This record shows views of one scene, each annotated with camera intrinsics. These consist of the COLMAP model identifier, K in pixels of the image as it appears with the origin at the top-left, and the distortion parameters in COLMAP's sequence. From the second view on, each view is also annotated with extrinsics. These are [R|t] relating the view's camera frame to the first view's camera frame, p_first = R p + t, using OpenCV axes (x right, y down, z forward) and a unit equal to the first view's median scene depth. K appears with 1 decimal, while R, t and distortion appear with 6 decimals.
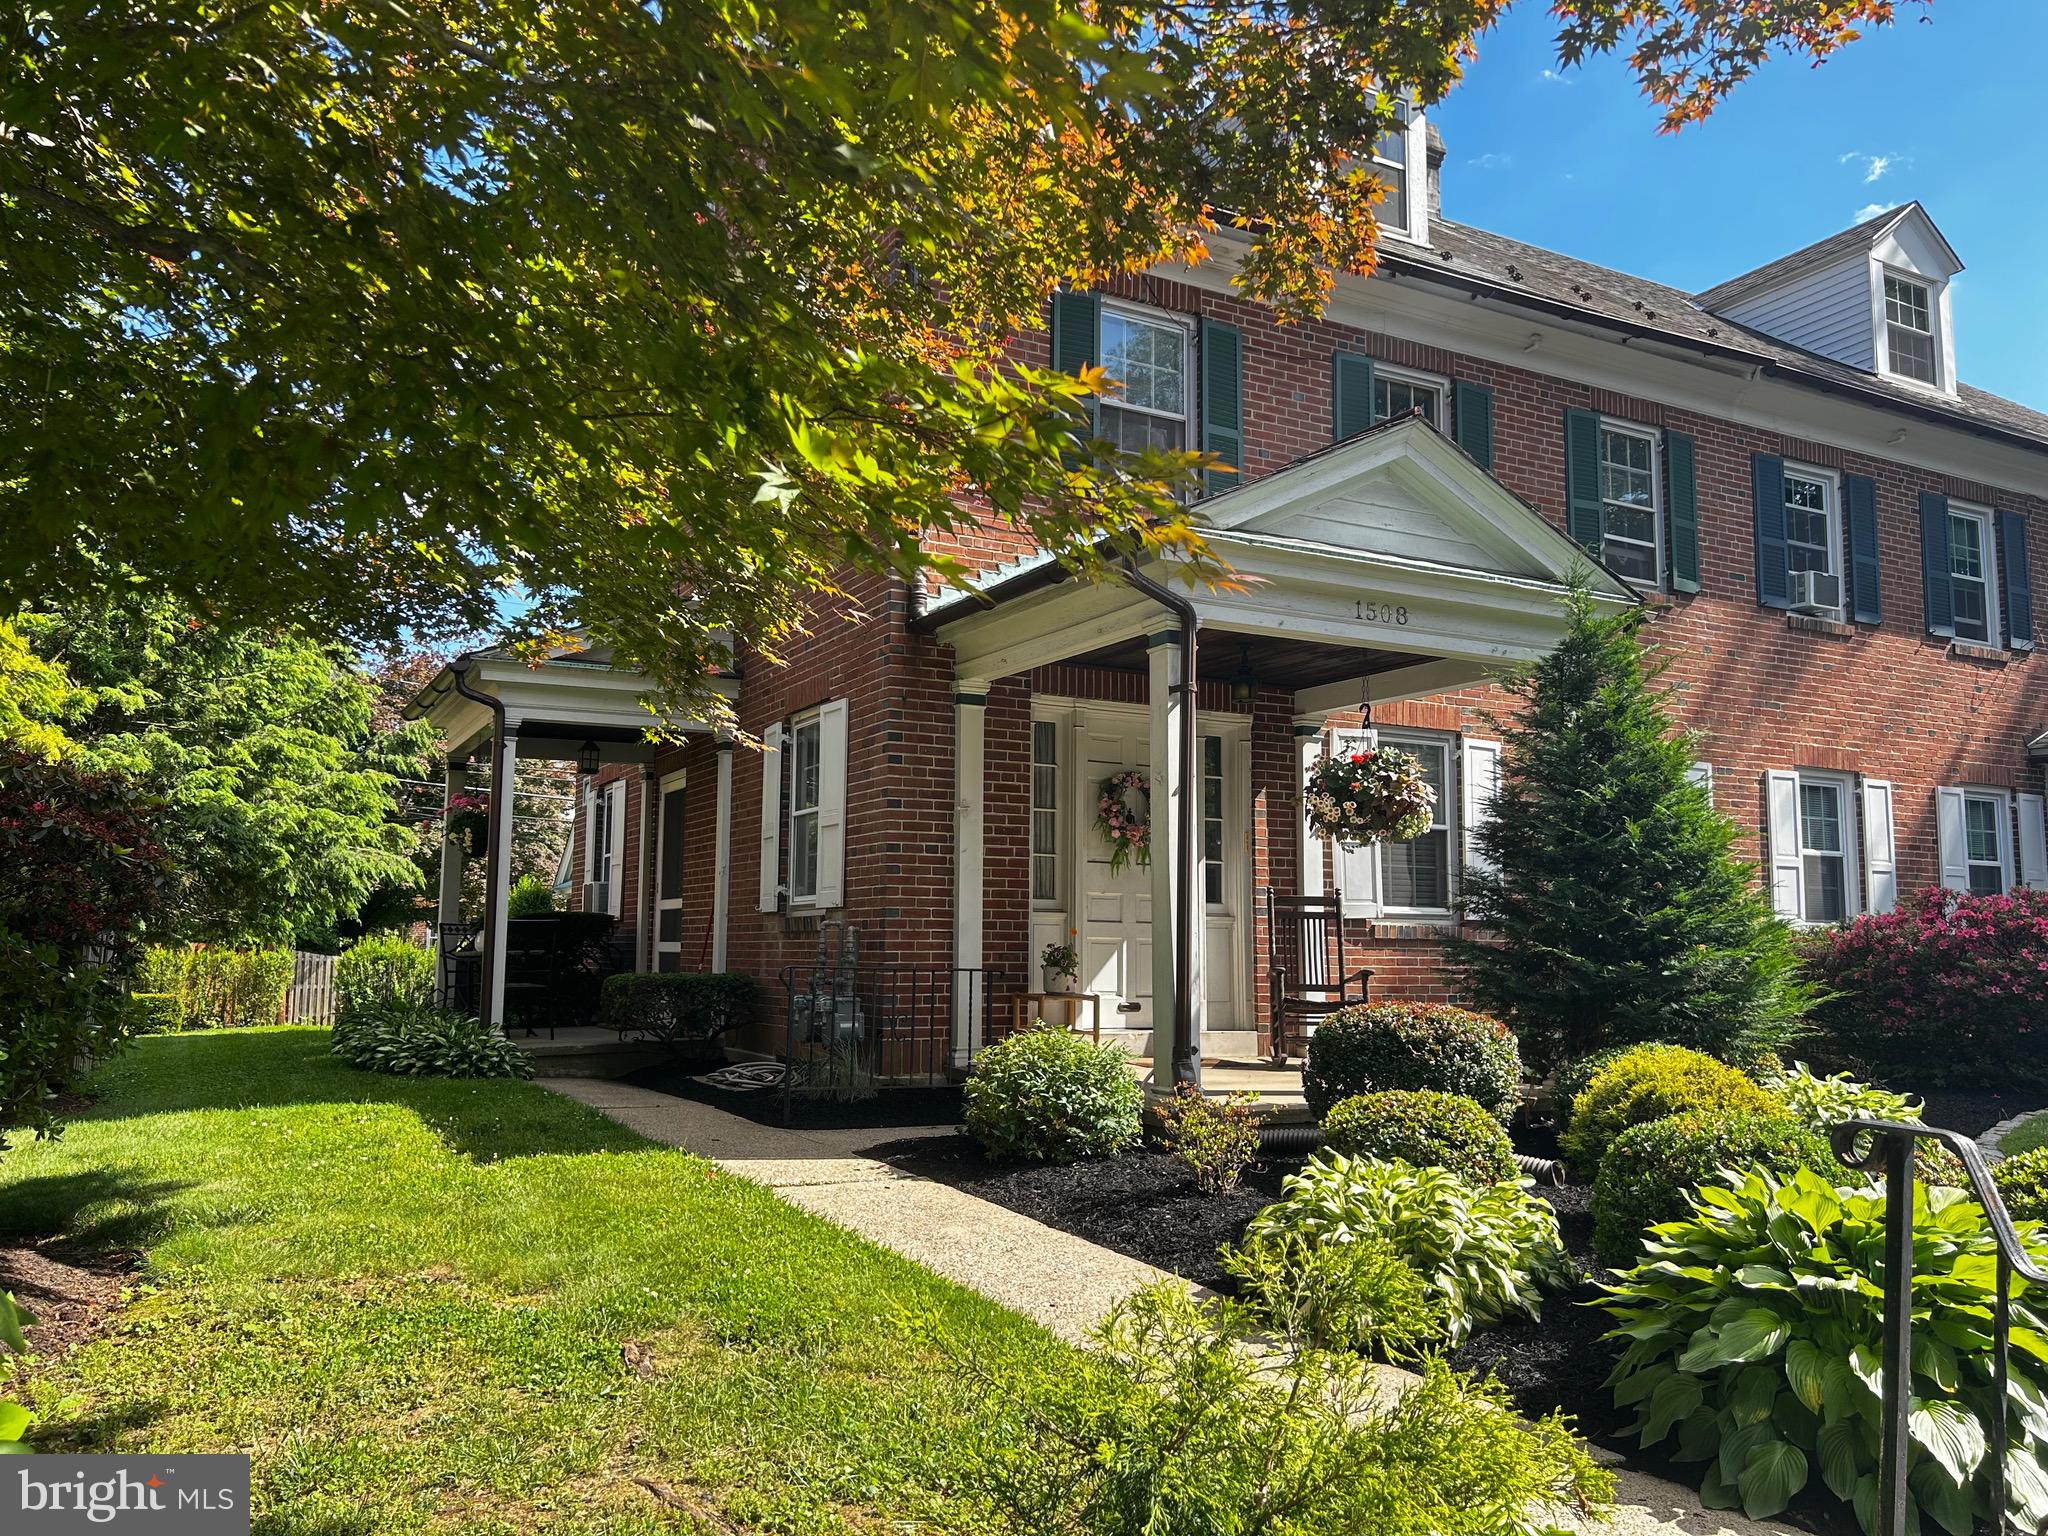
lens RADIAL K [[1529.3, 0, 1021.6], [0, 1529.3, 780.0], [0, 0, 1]] dist [0.061791, -0.073058]
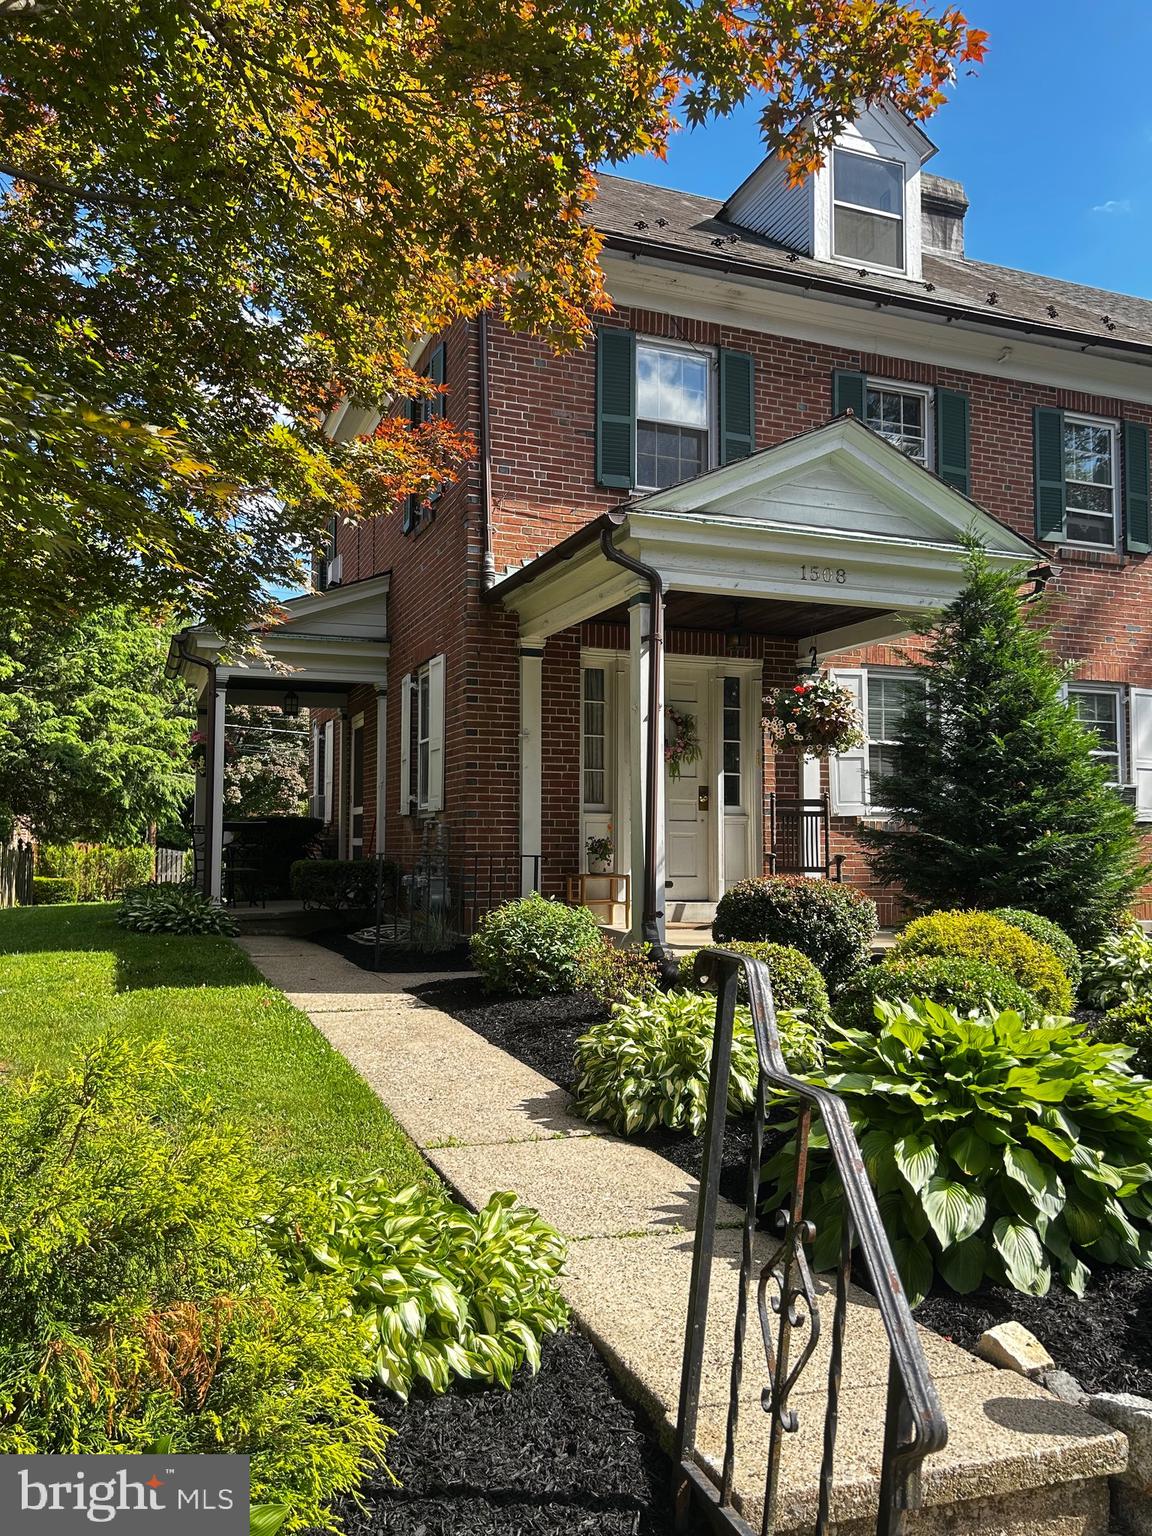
lens RADIAL K [[1147.0, 0, 580.0], [0, 1147.0, 778.1], [0, 0, 1]] dist [0.061791, -0.073058]
pose [[0.992909, -0.011802, -0.118286, 0.096615], [0.017671, 0.998658, 0.048691, 0.006381], [0.117553, -0.050436, 0.991785, 0.014300]]
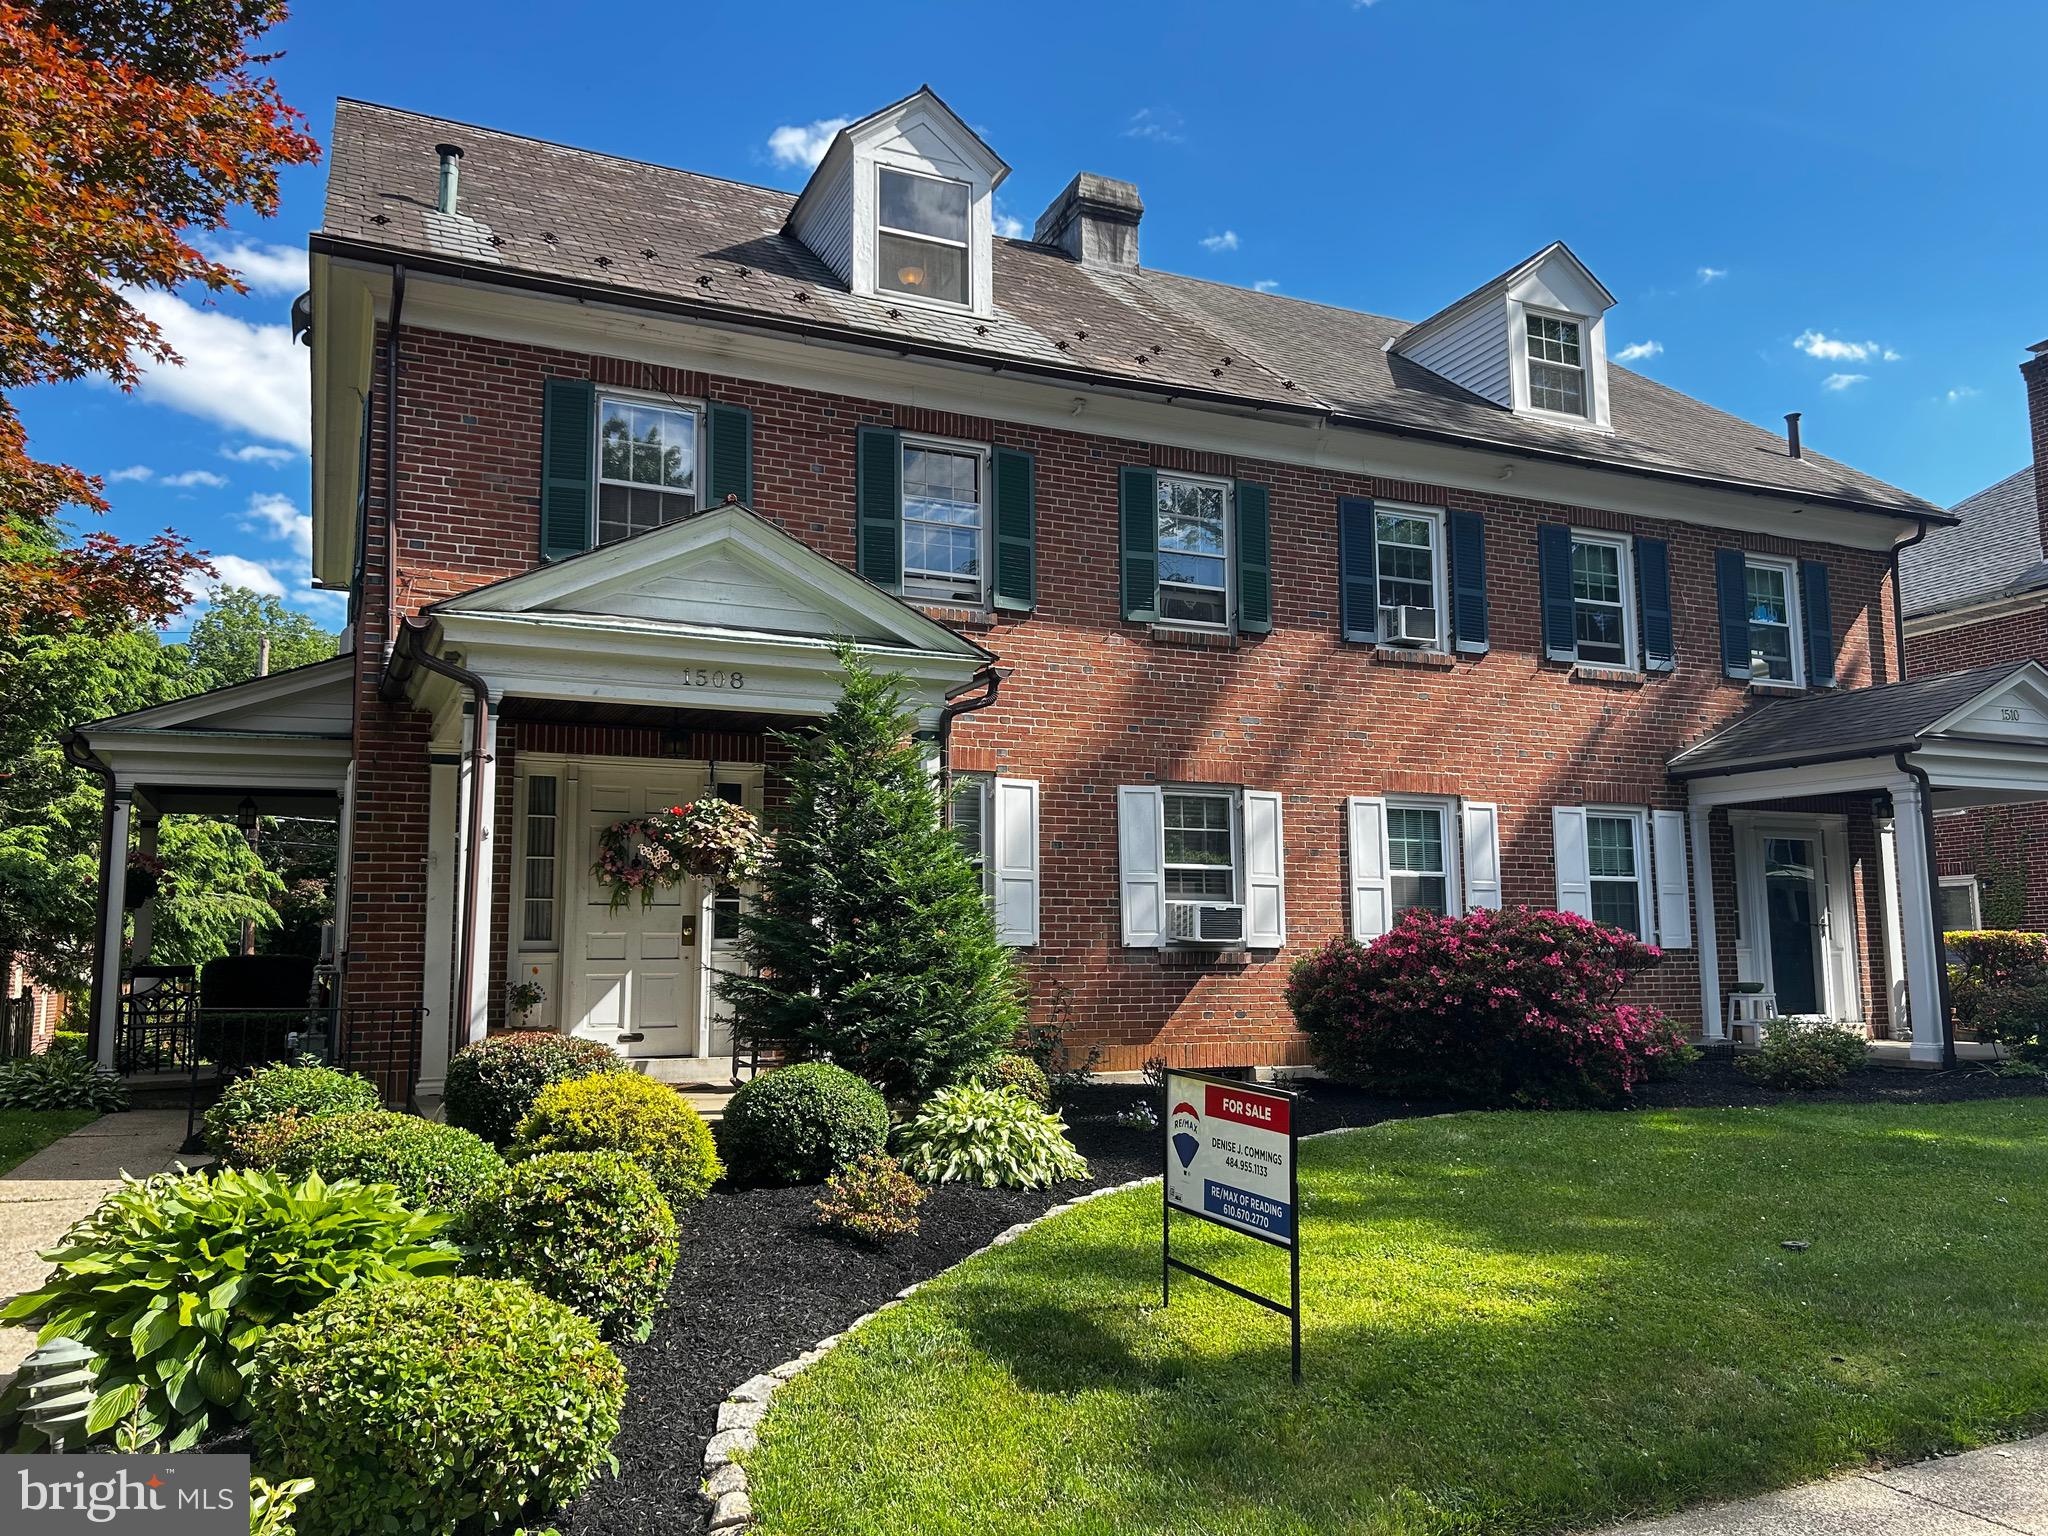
lens RADIAL K [[1529.3, 0, 1035.0], [0, 1529.3, 784.1], [0, 0, 1]] dist [0.061791, -0.073058]
pose [[0.997885, -0.026760, -0.059244, 0.353422], [0.026090, 0.999587, -0.012051, -0.008614], [0.059542, 0.010480, 0.998171, -0.062580]]
